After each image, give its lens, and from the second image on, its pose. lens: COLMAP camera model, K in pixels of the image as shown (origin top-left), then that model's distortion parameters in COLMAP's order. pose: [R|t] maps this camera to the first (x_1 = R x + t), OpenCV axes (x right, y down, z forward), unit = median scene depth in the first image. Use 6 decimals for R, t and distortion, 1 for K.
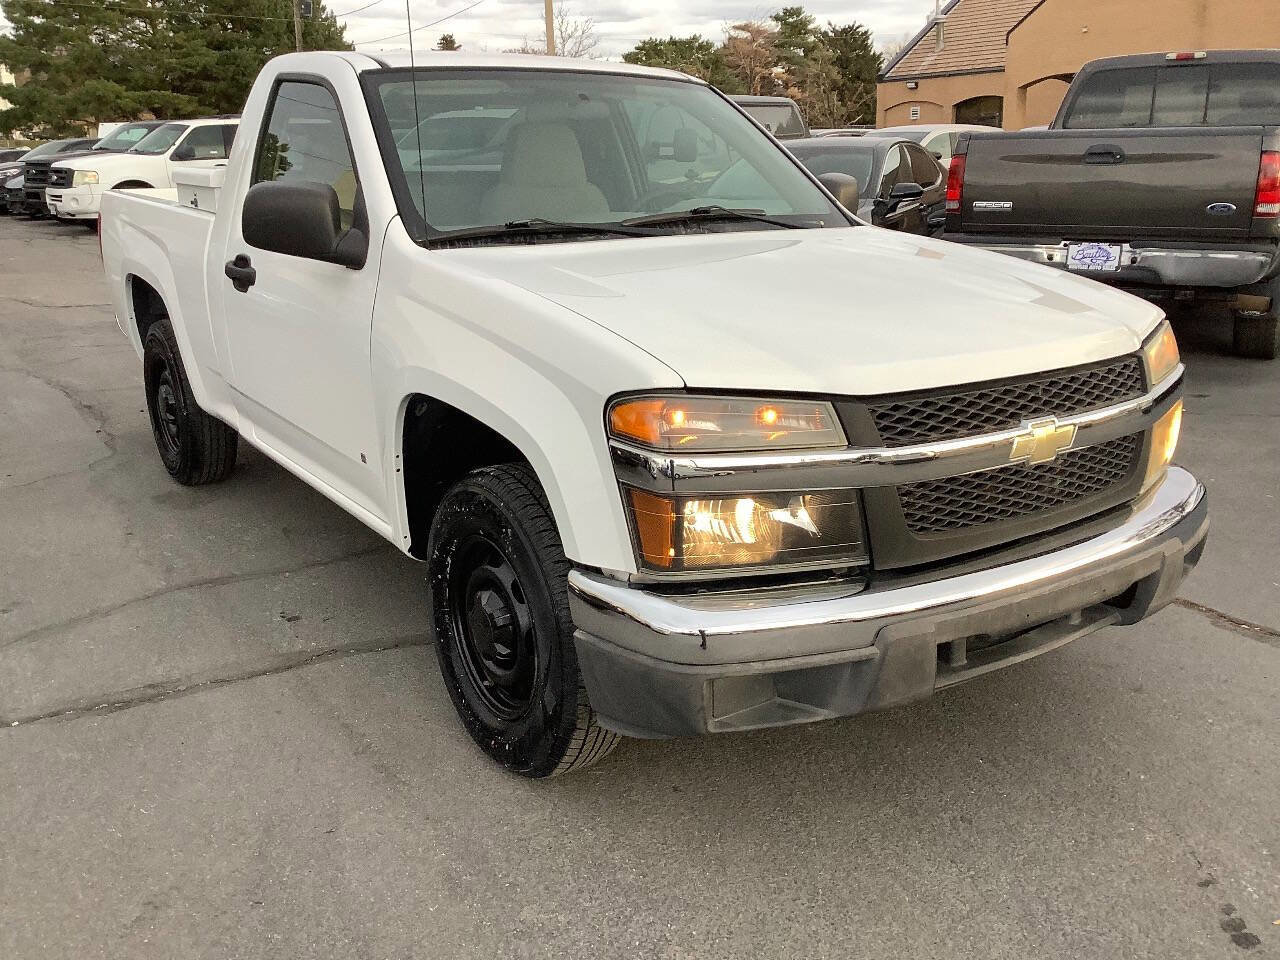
lens RADIAL K [[1154.6, 0, 636.6], [0, 1154.6, 477.7], [0, 0, 1]] dist [0.102205, -0.176743]
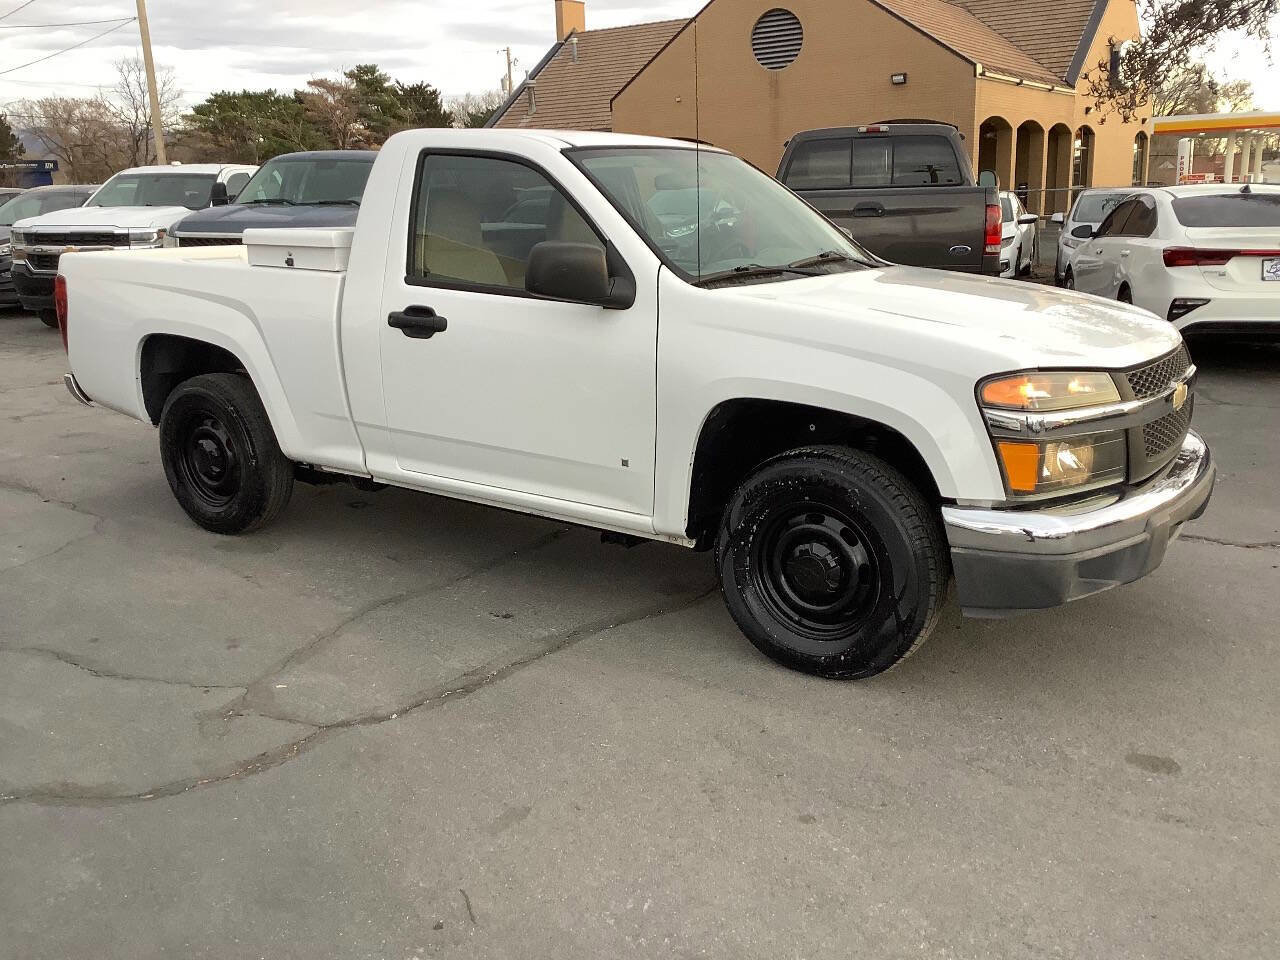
lens RADIAL K [[1150.0, 0, 637.1], [0, 1150.0, 474.6], [0, 0, 1]] dist [0.111029, -0.192663]
pose [[0.935134, -0.087686, 0.343271, -0.559929], [0.103054, 0.994316, -0.026748, 0.025894], [-0.338974, 0.060389, 0.938856, -0.123899]]
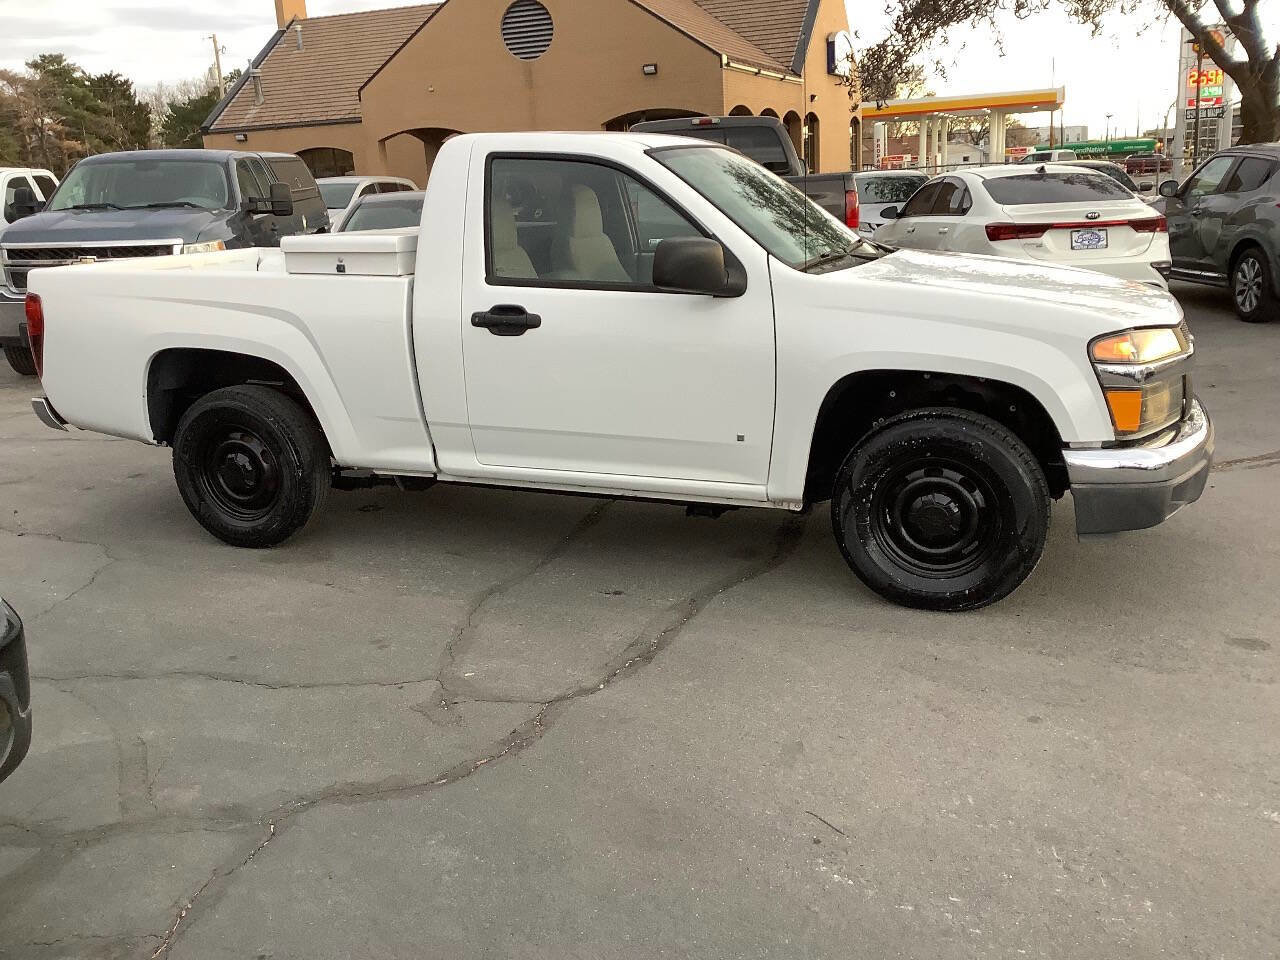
lens RADIAL K [[1154.6, 0, 636.6], [0, 1154.6, 477.7], [0, 0, 1]] dist [0.102205, -0.176743]
pose [[0.825045, -0.165812, 0.540191, -0.924854], [0.186510, 0.982312, 0.016660, -0.014182], [-0.533399, 0.087006, 0.841377, -0.042823]]
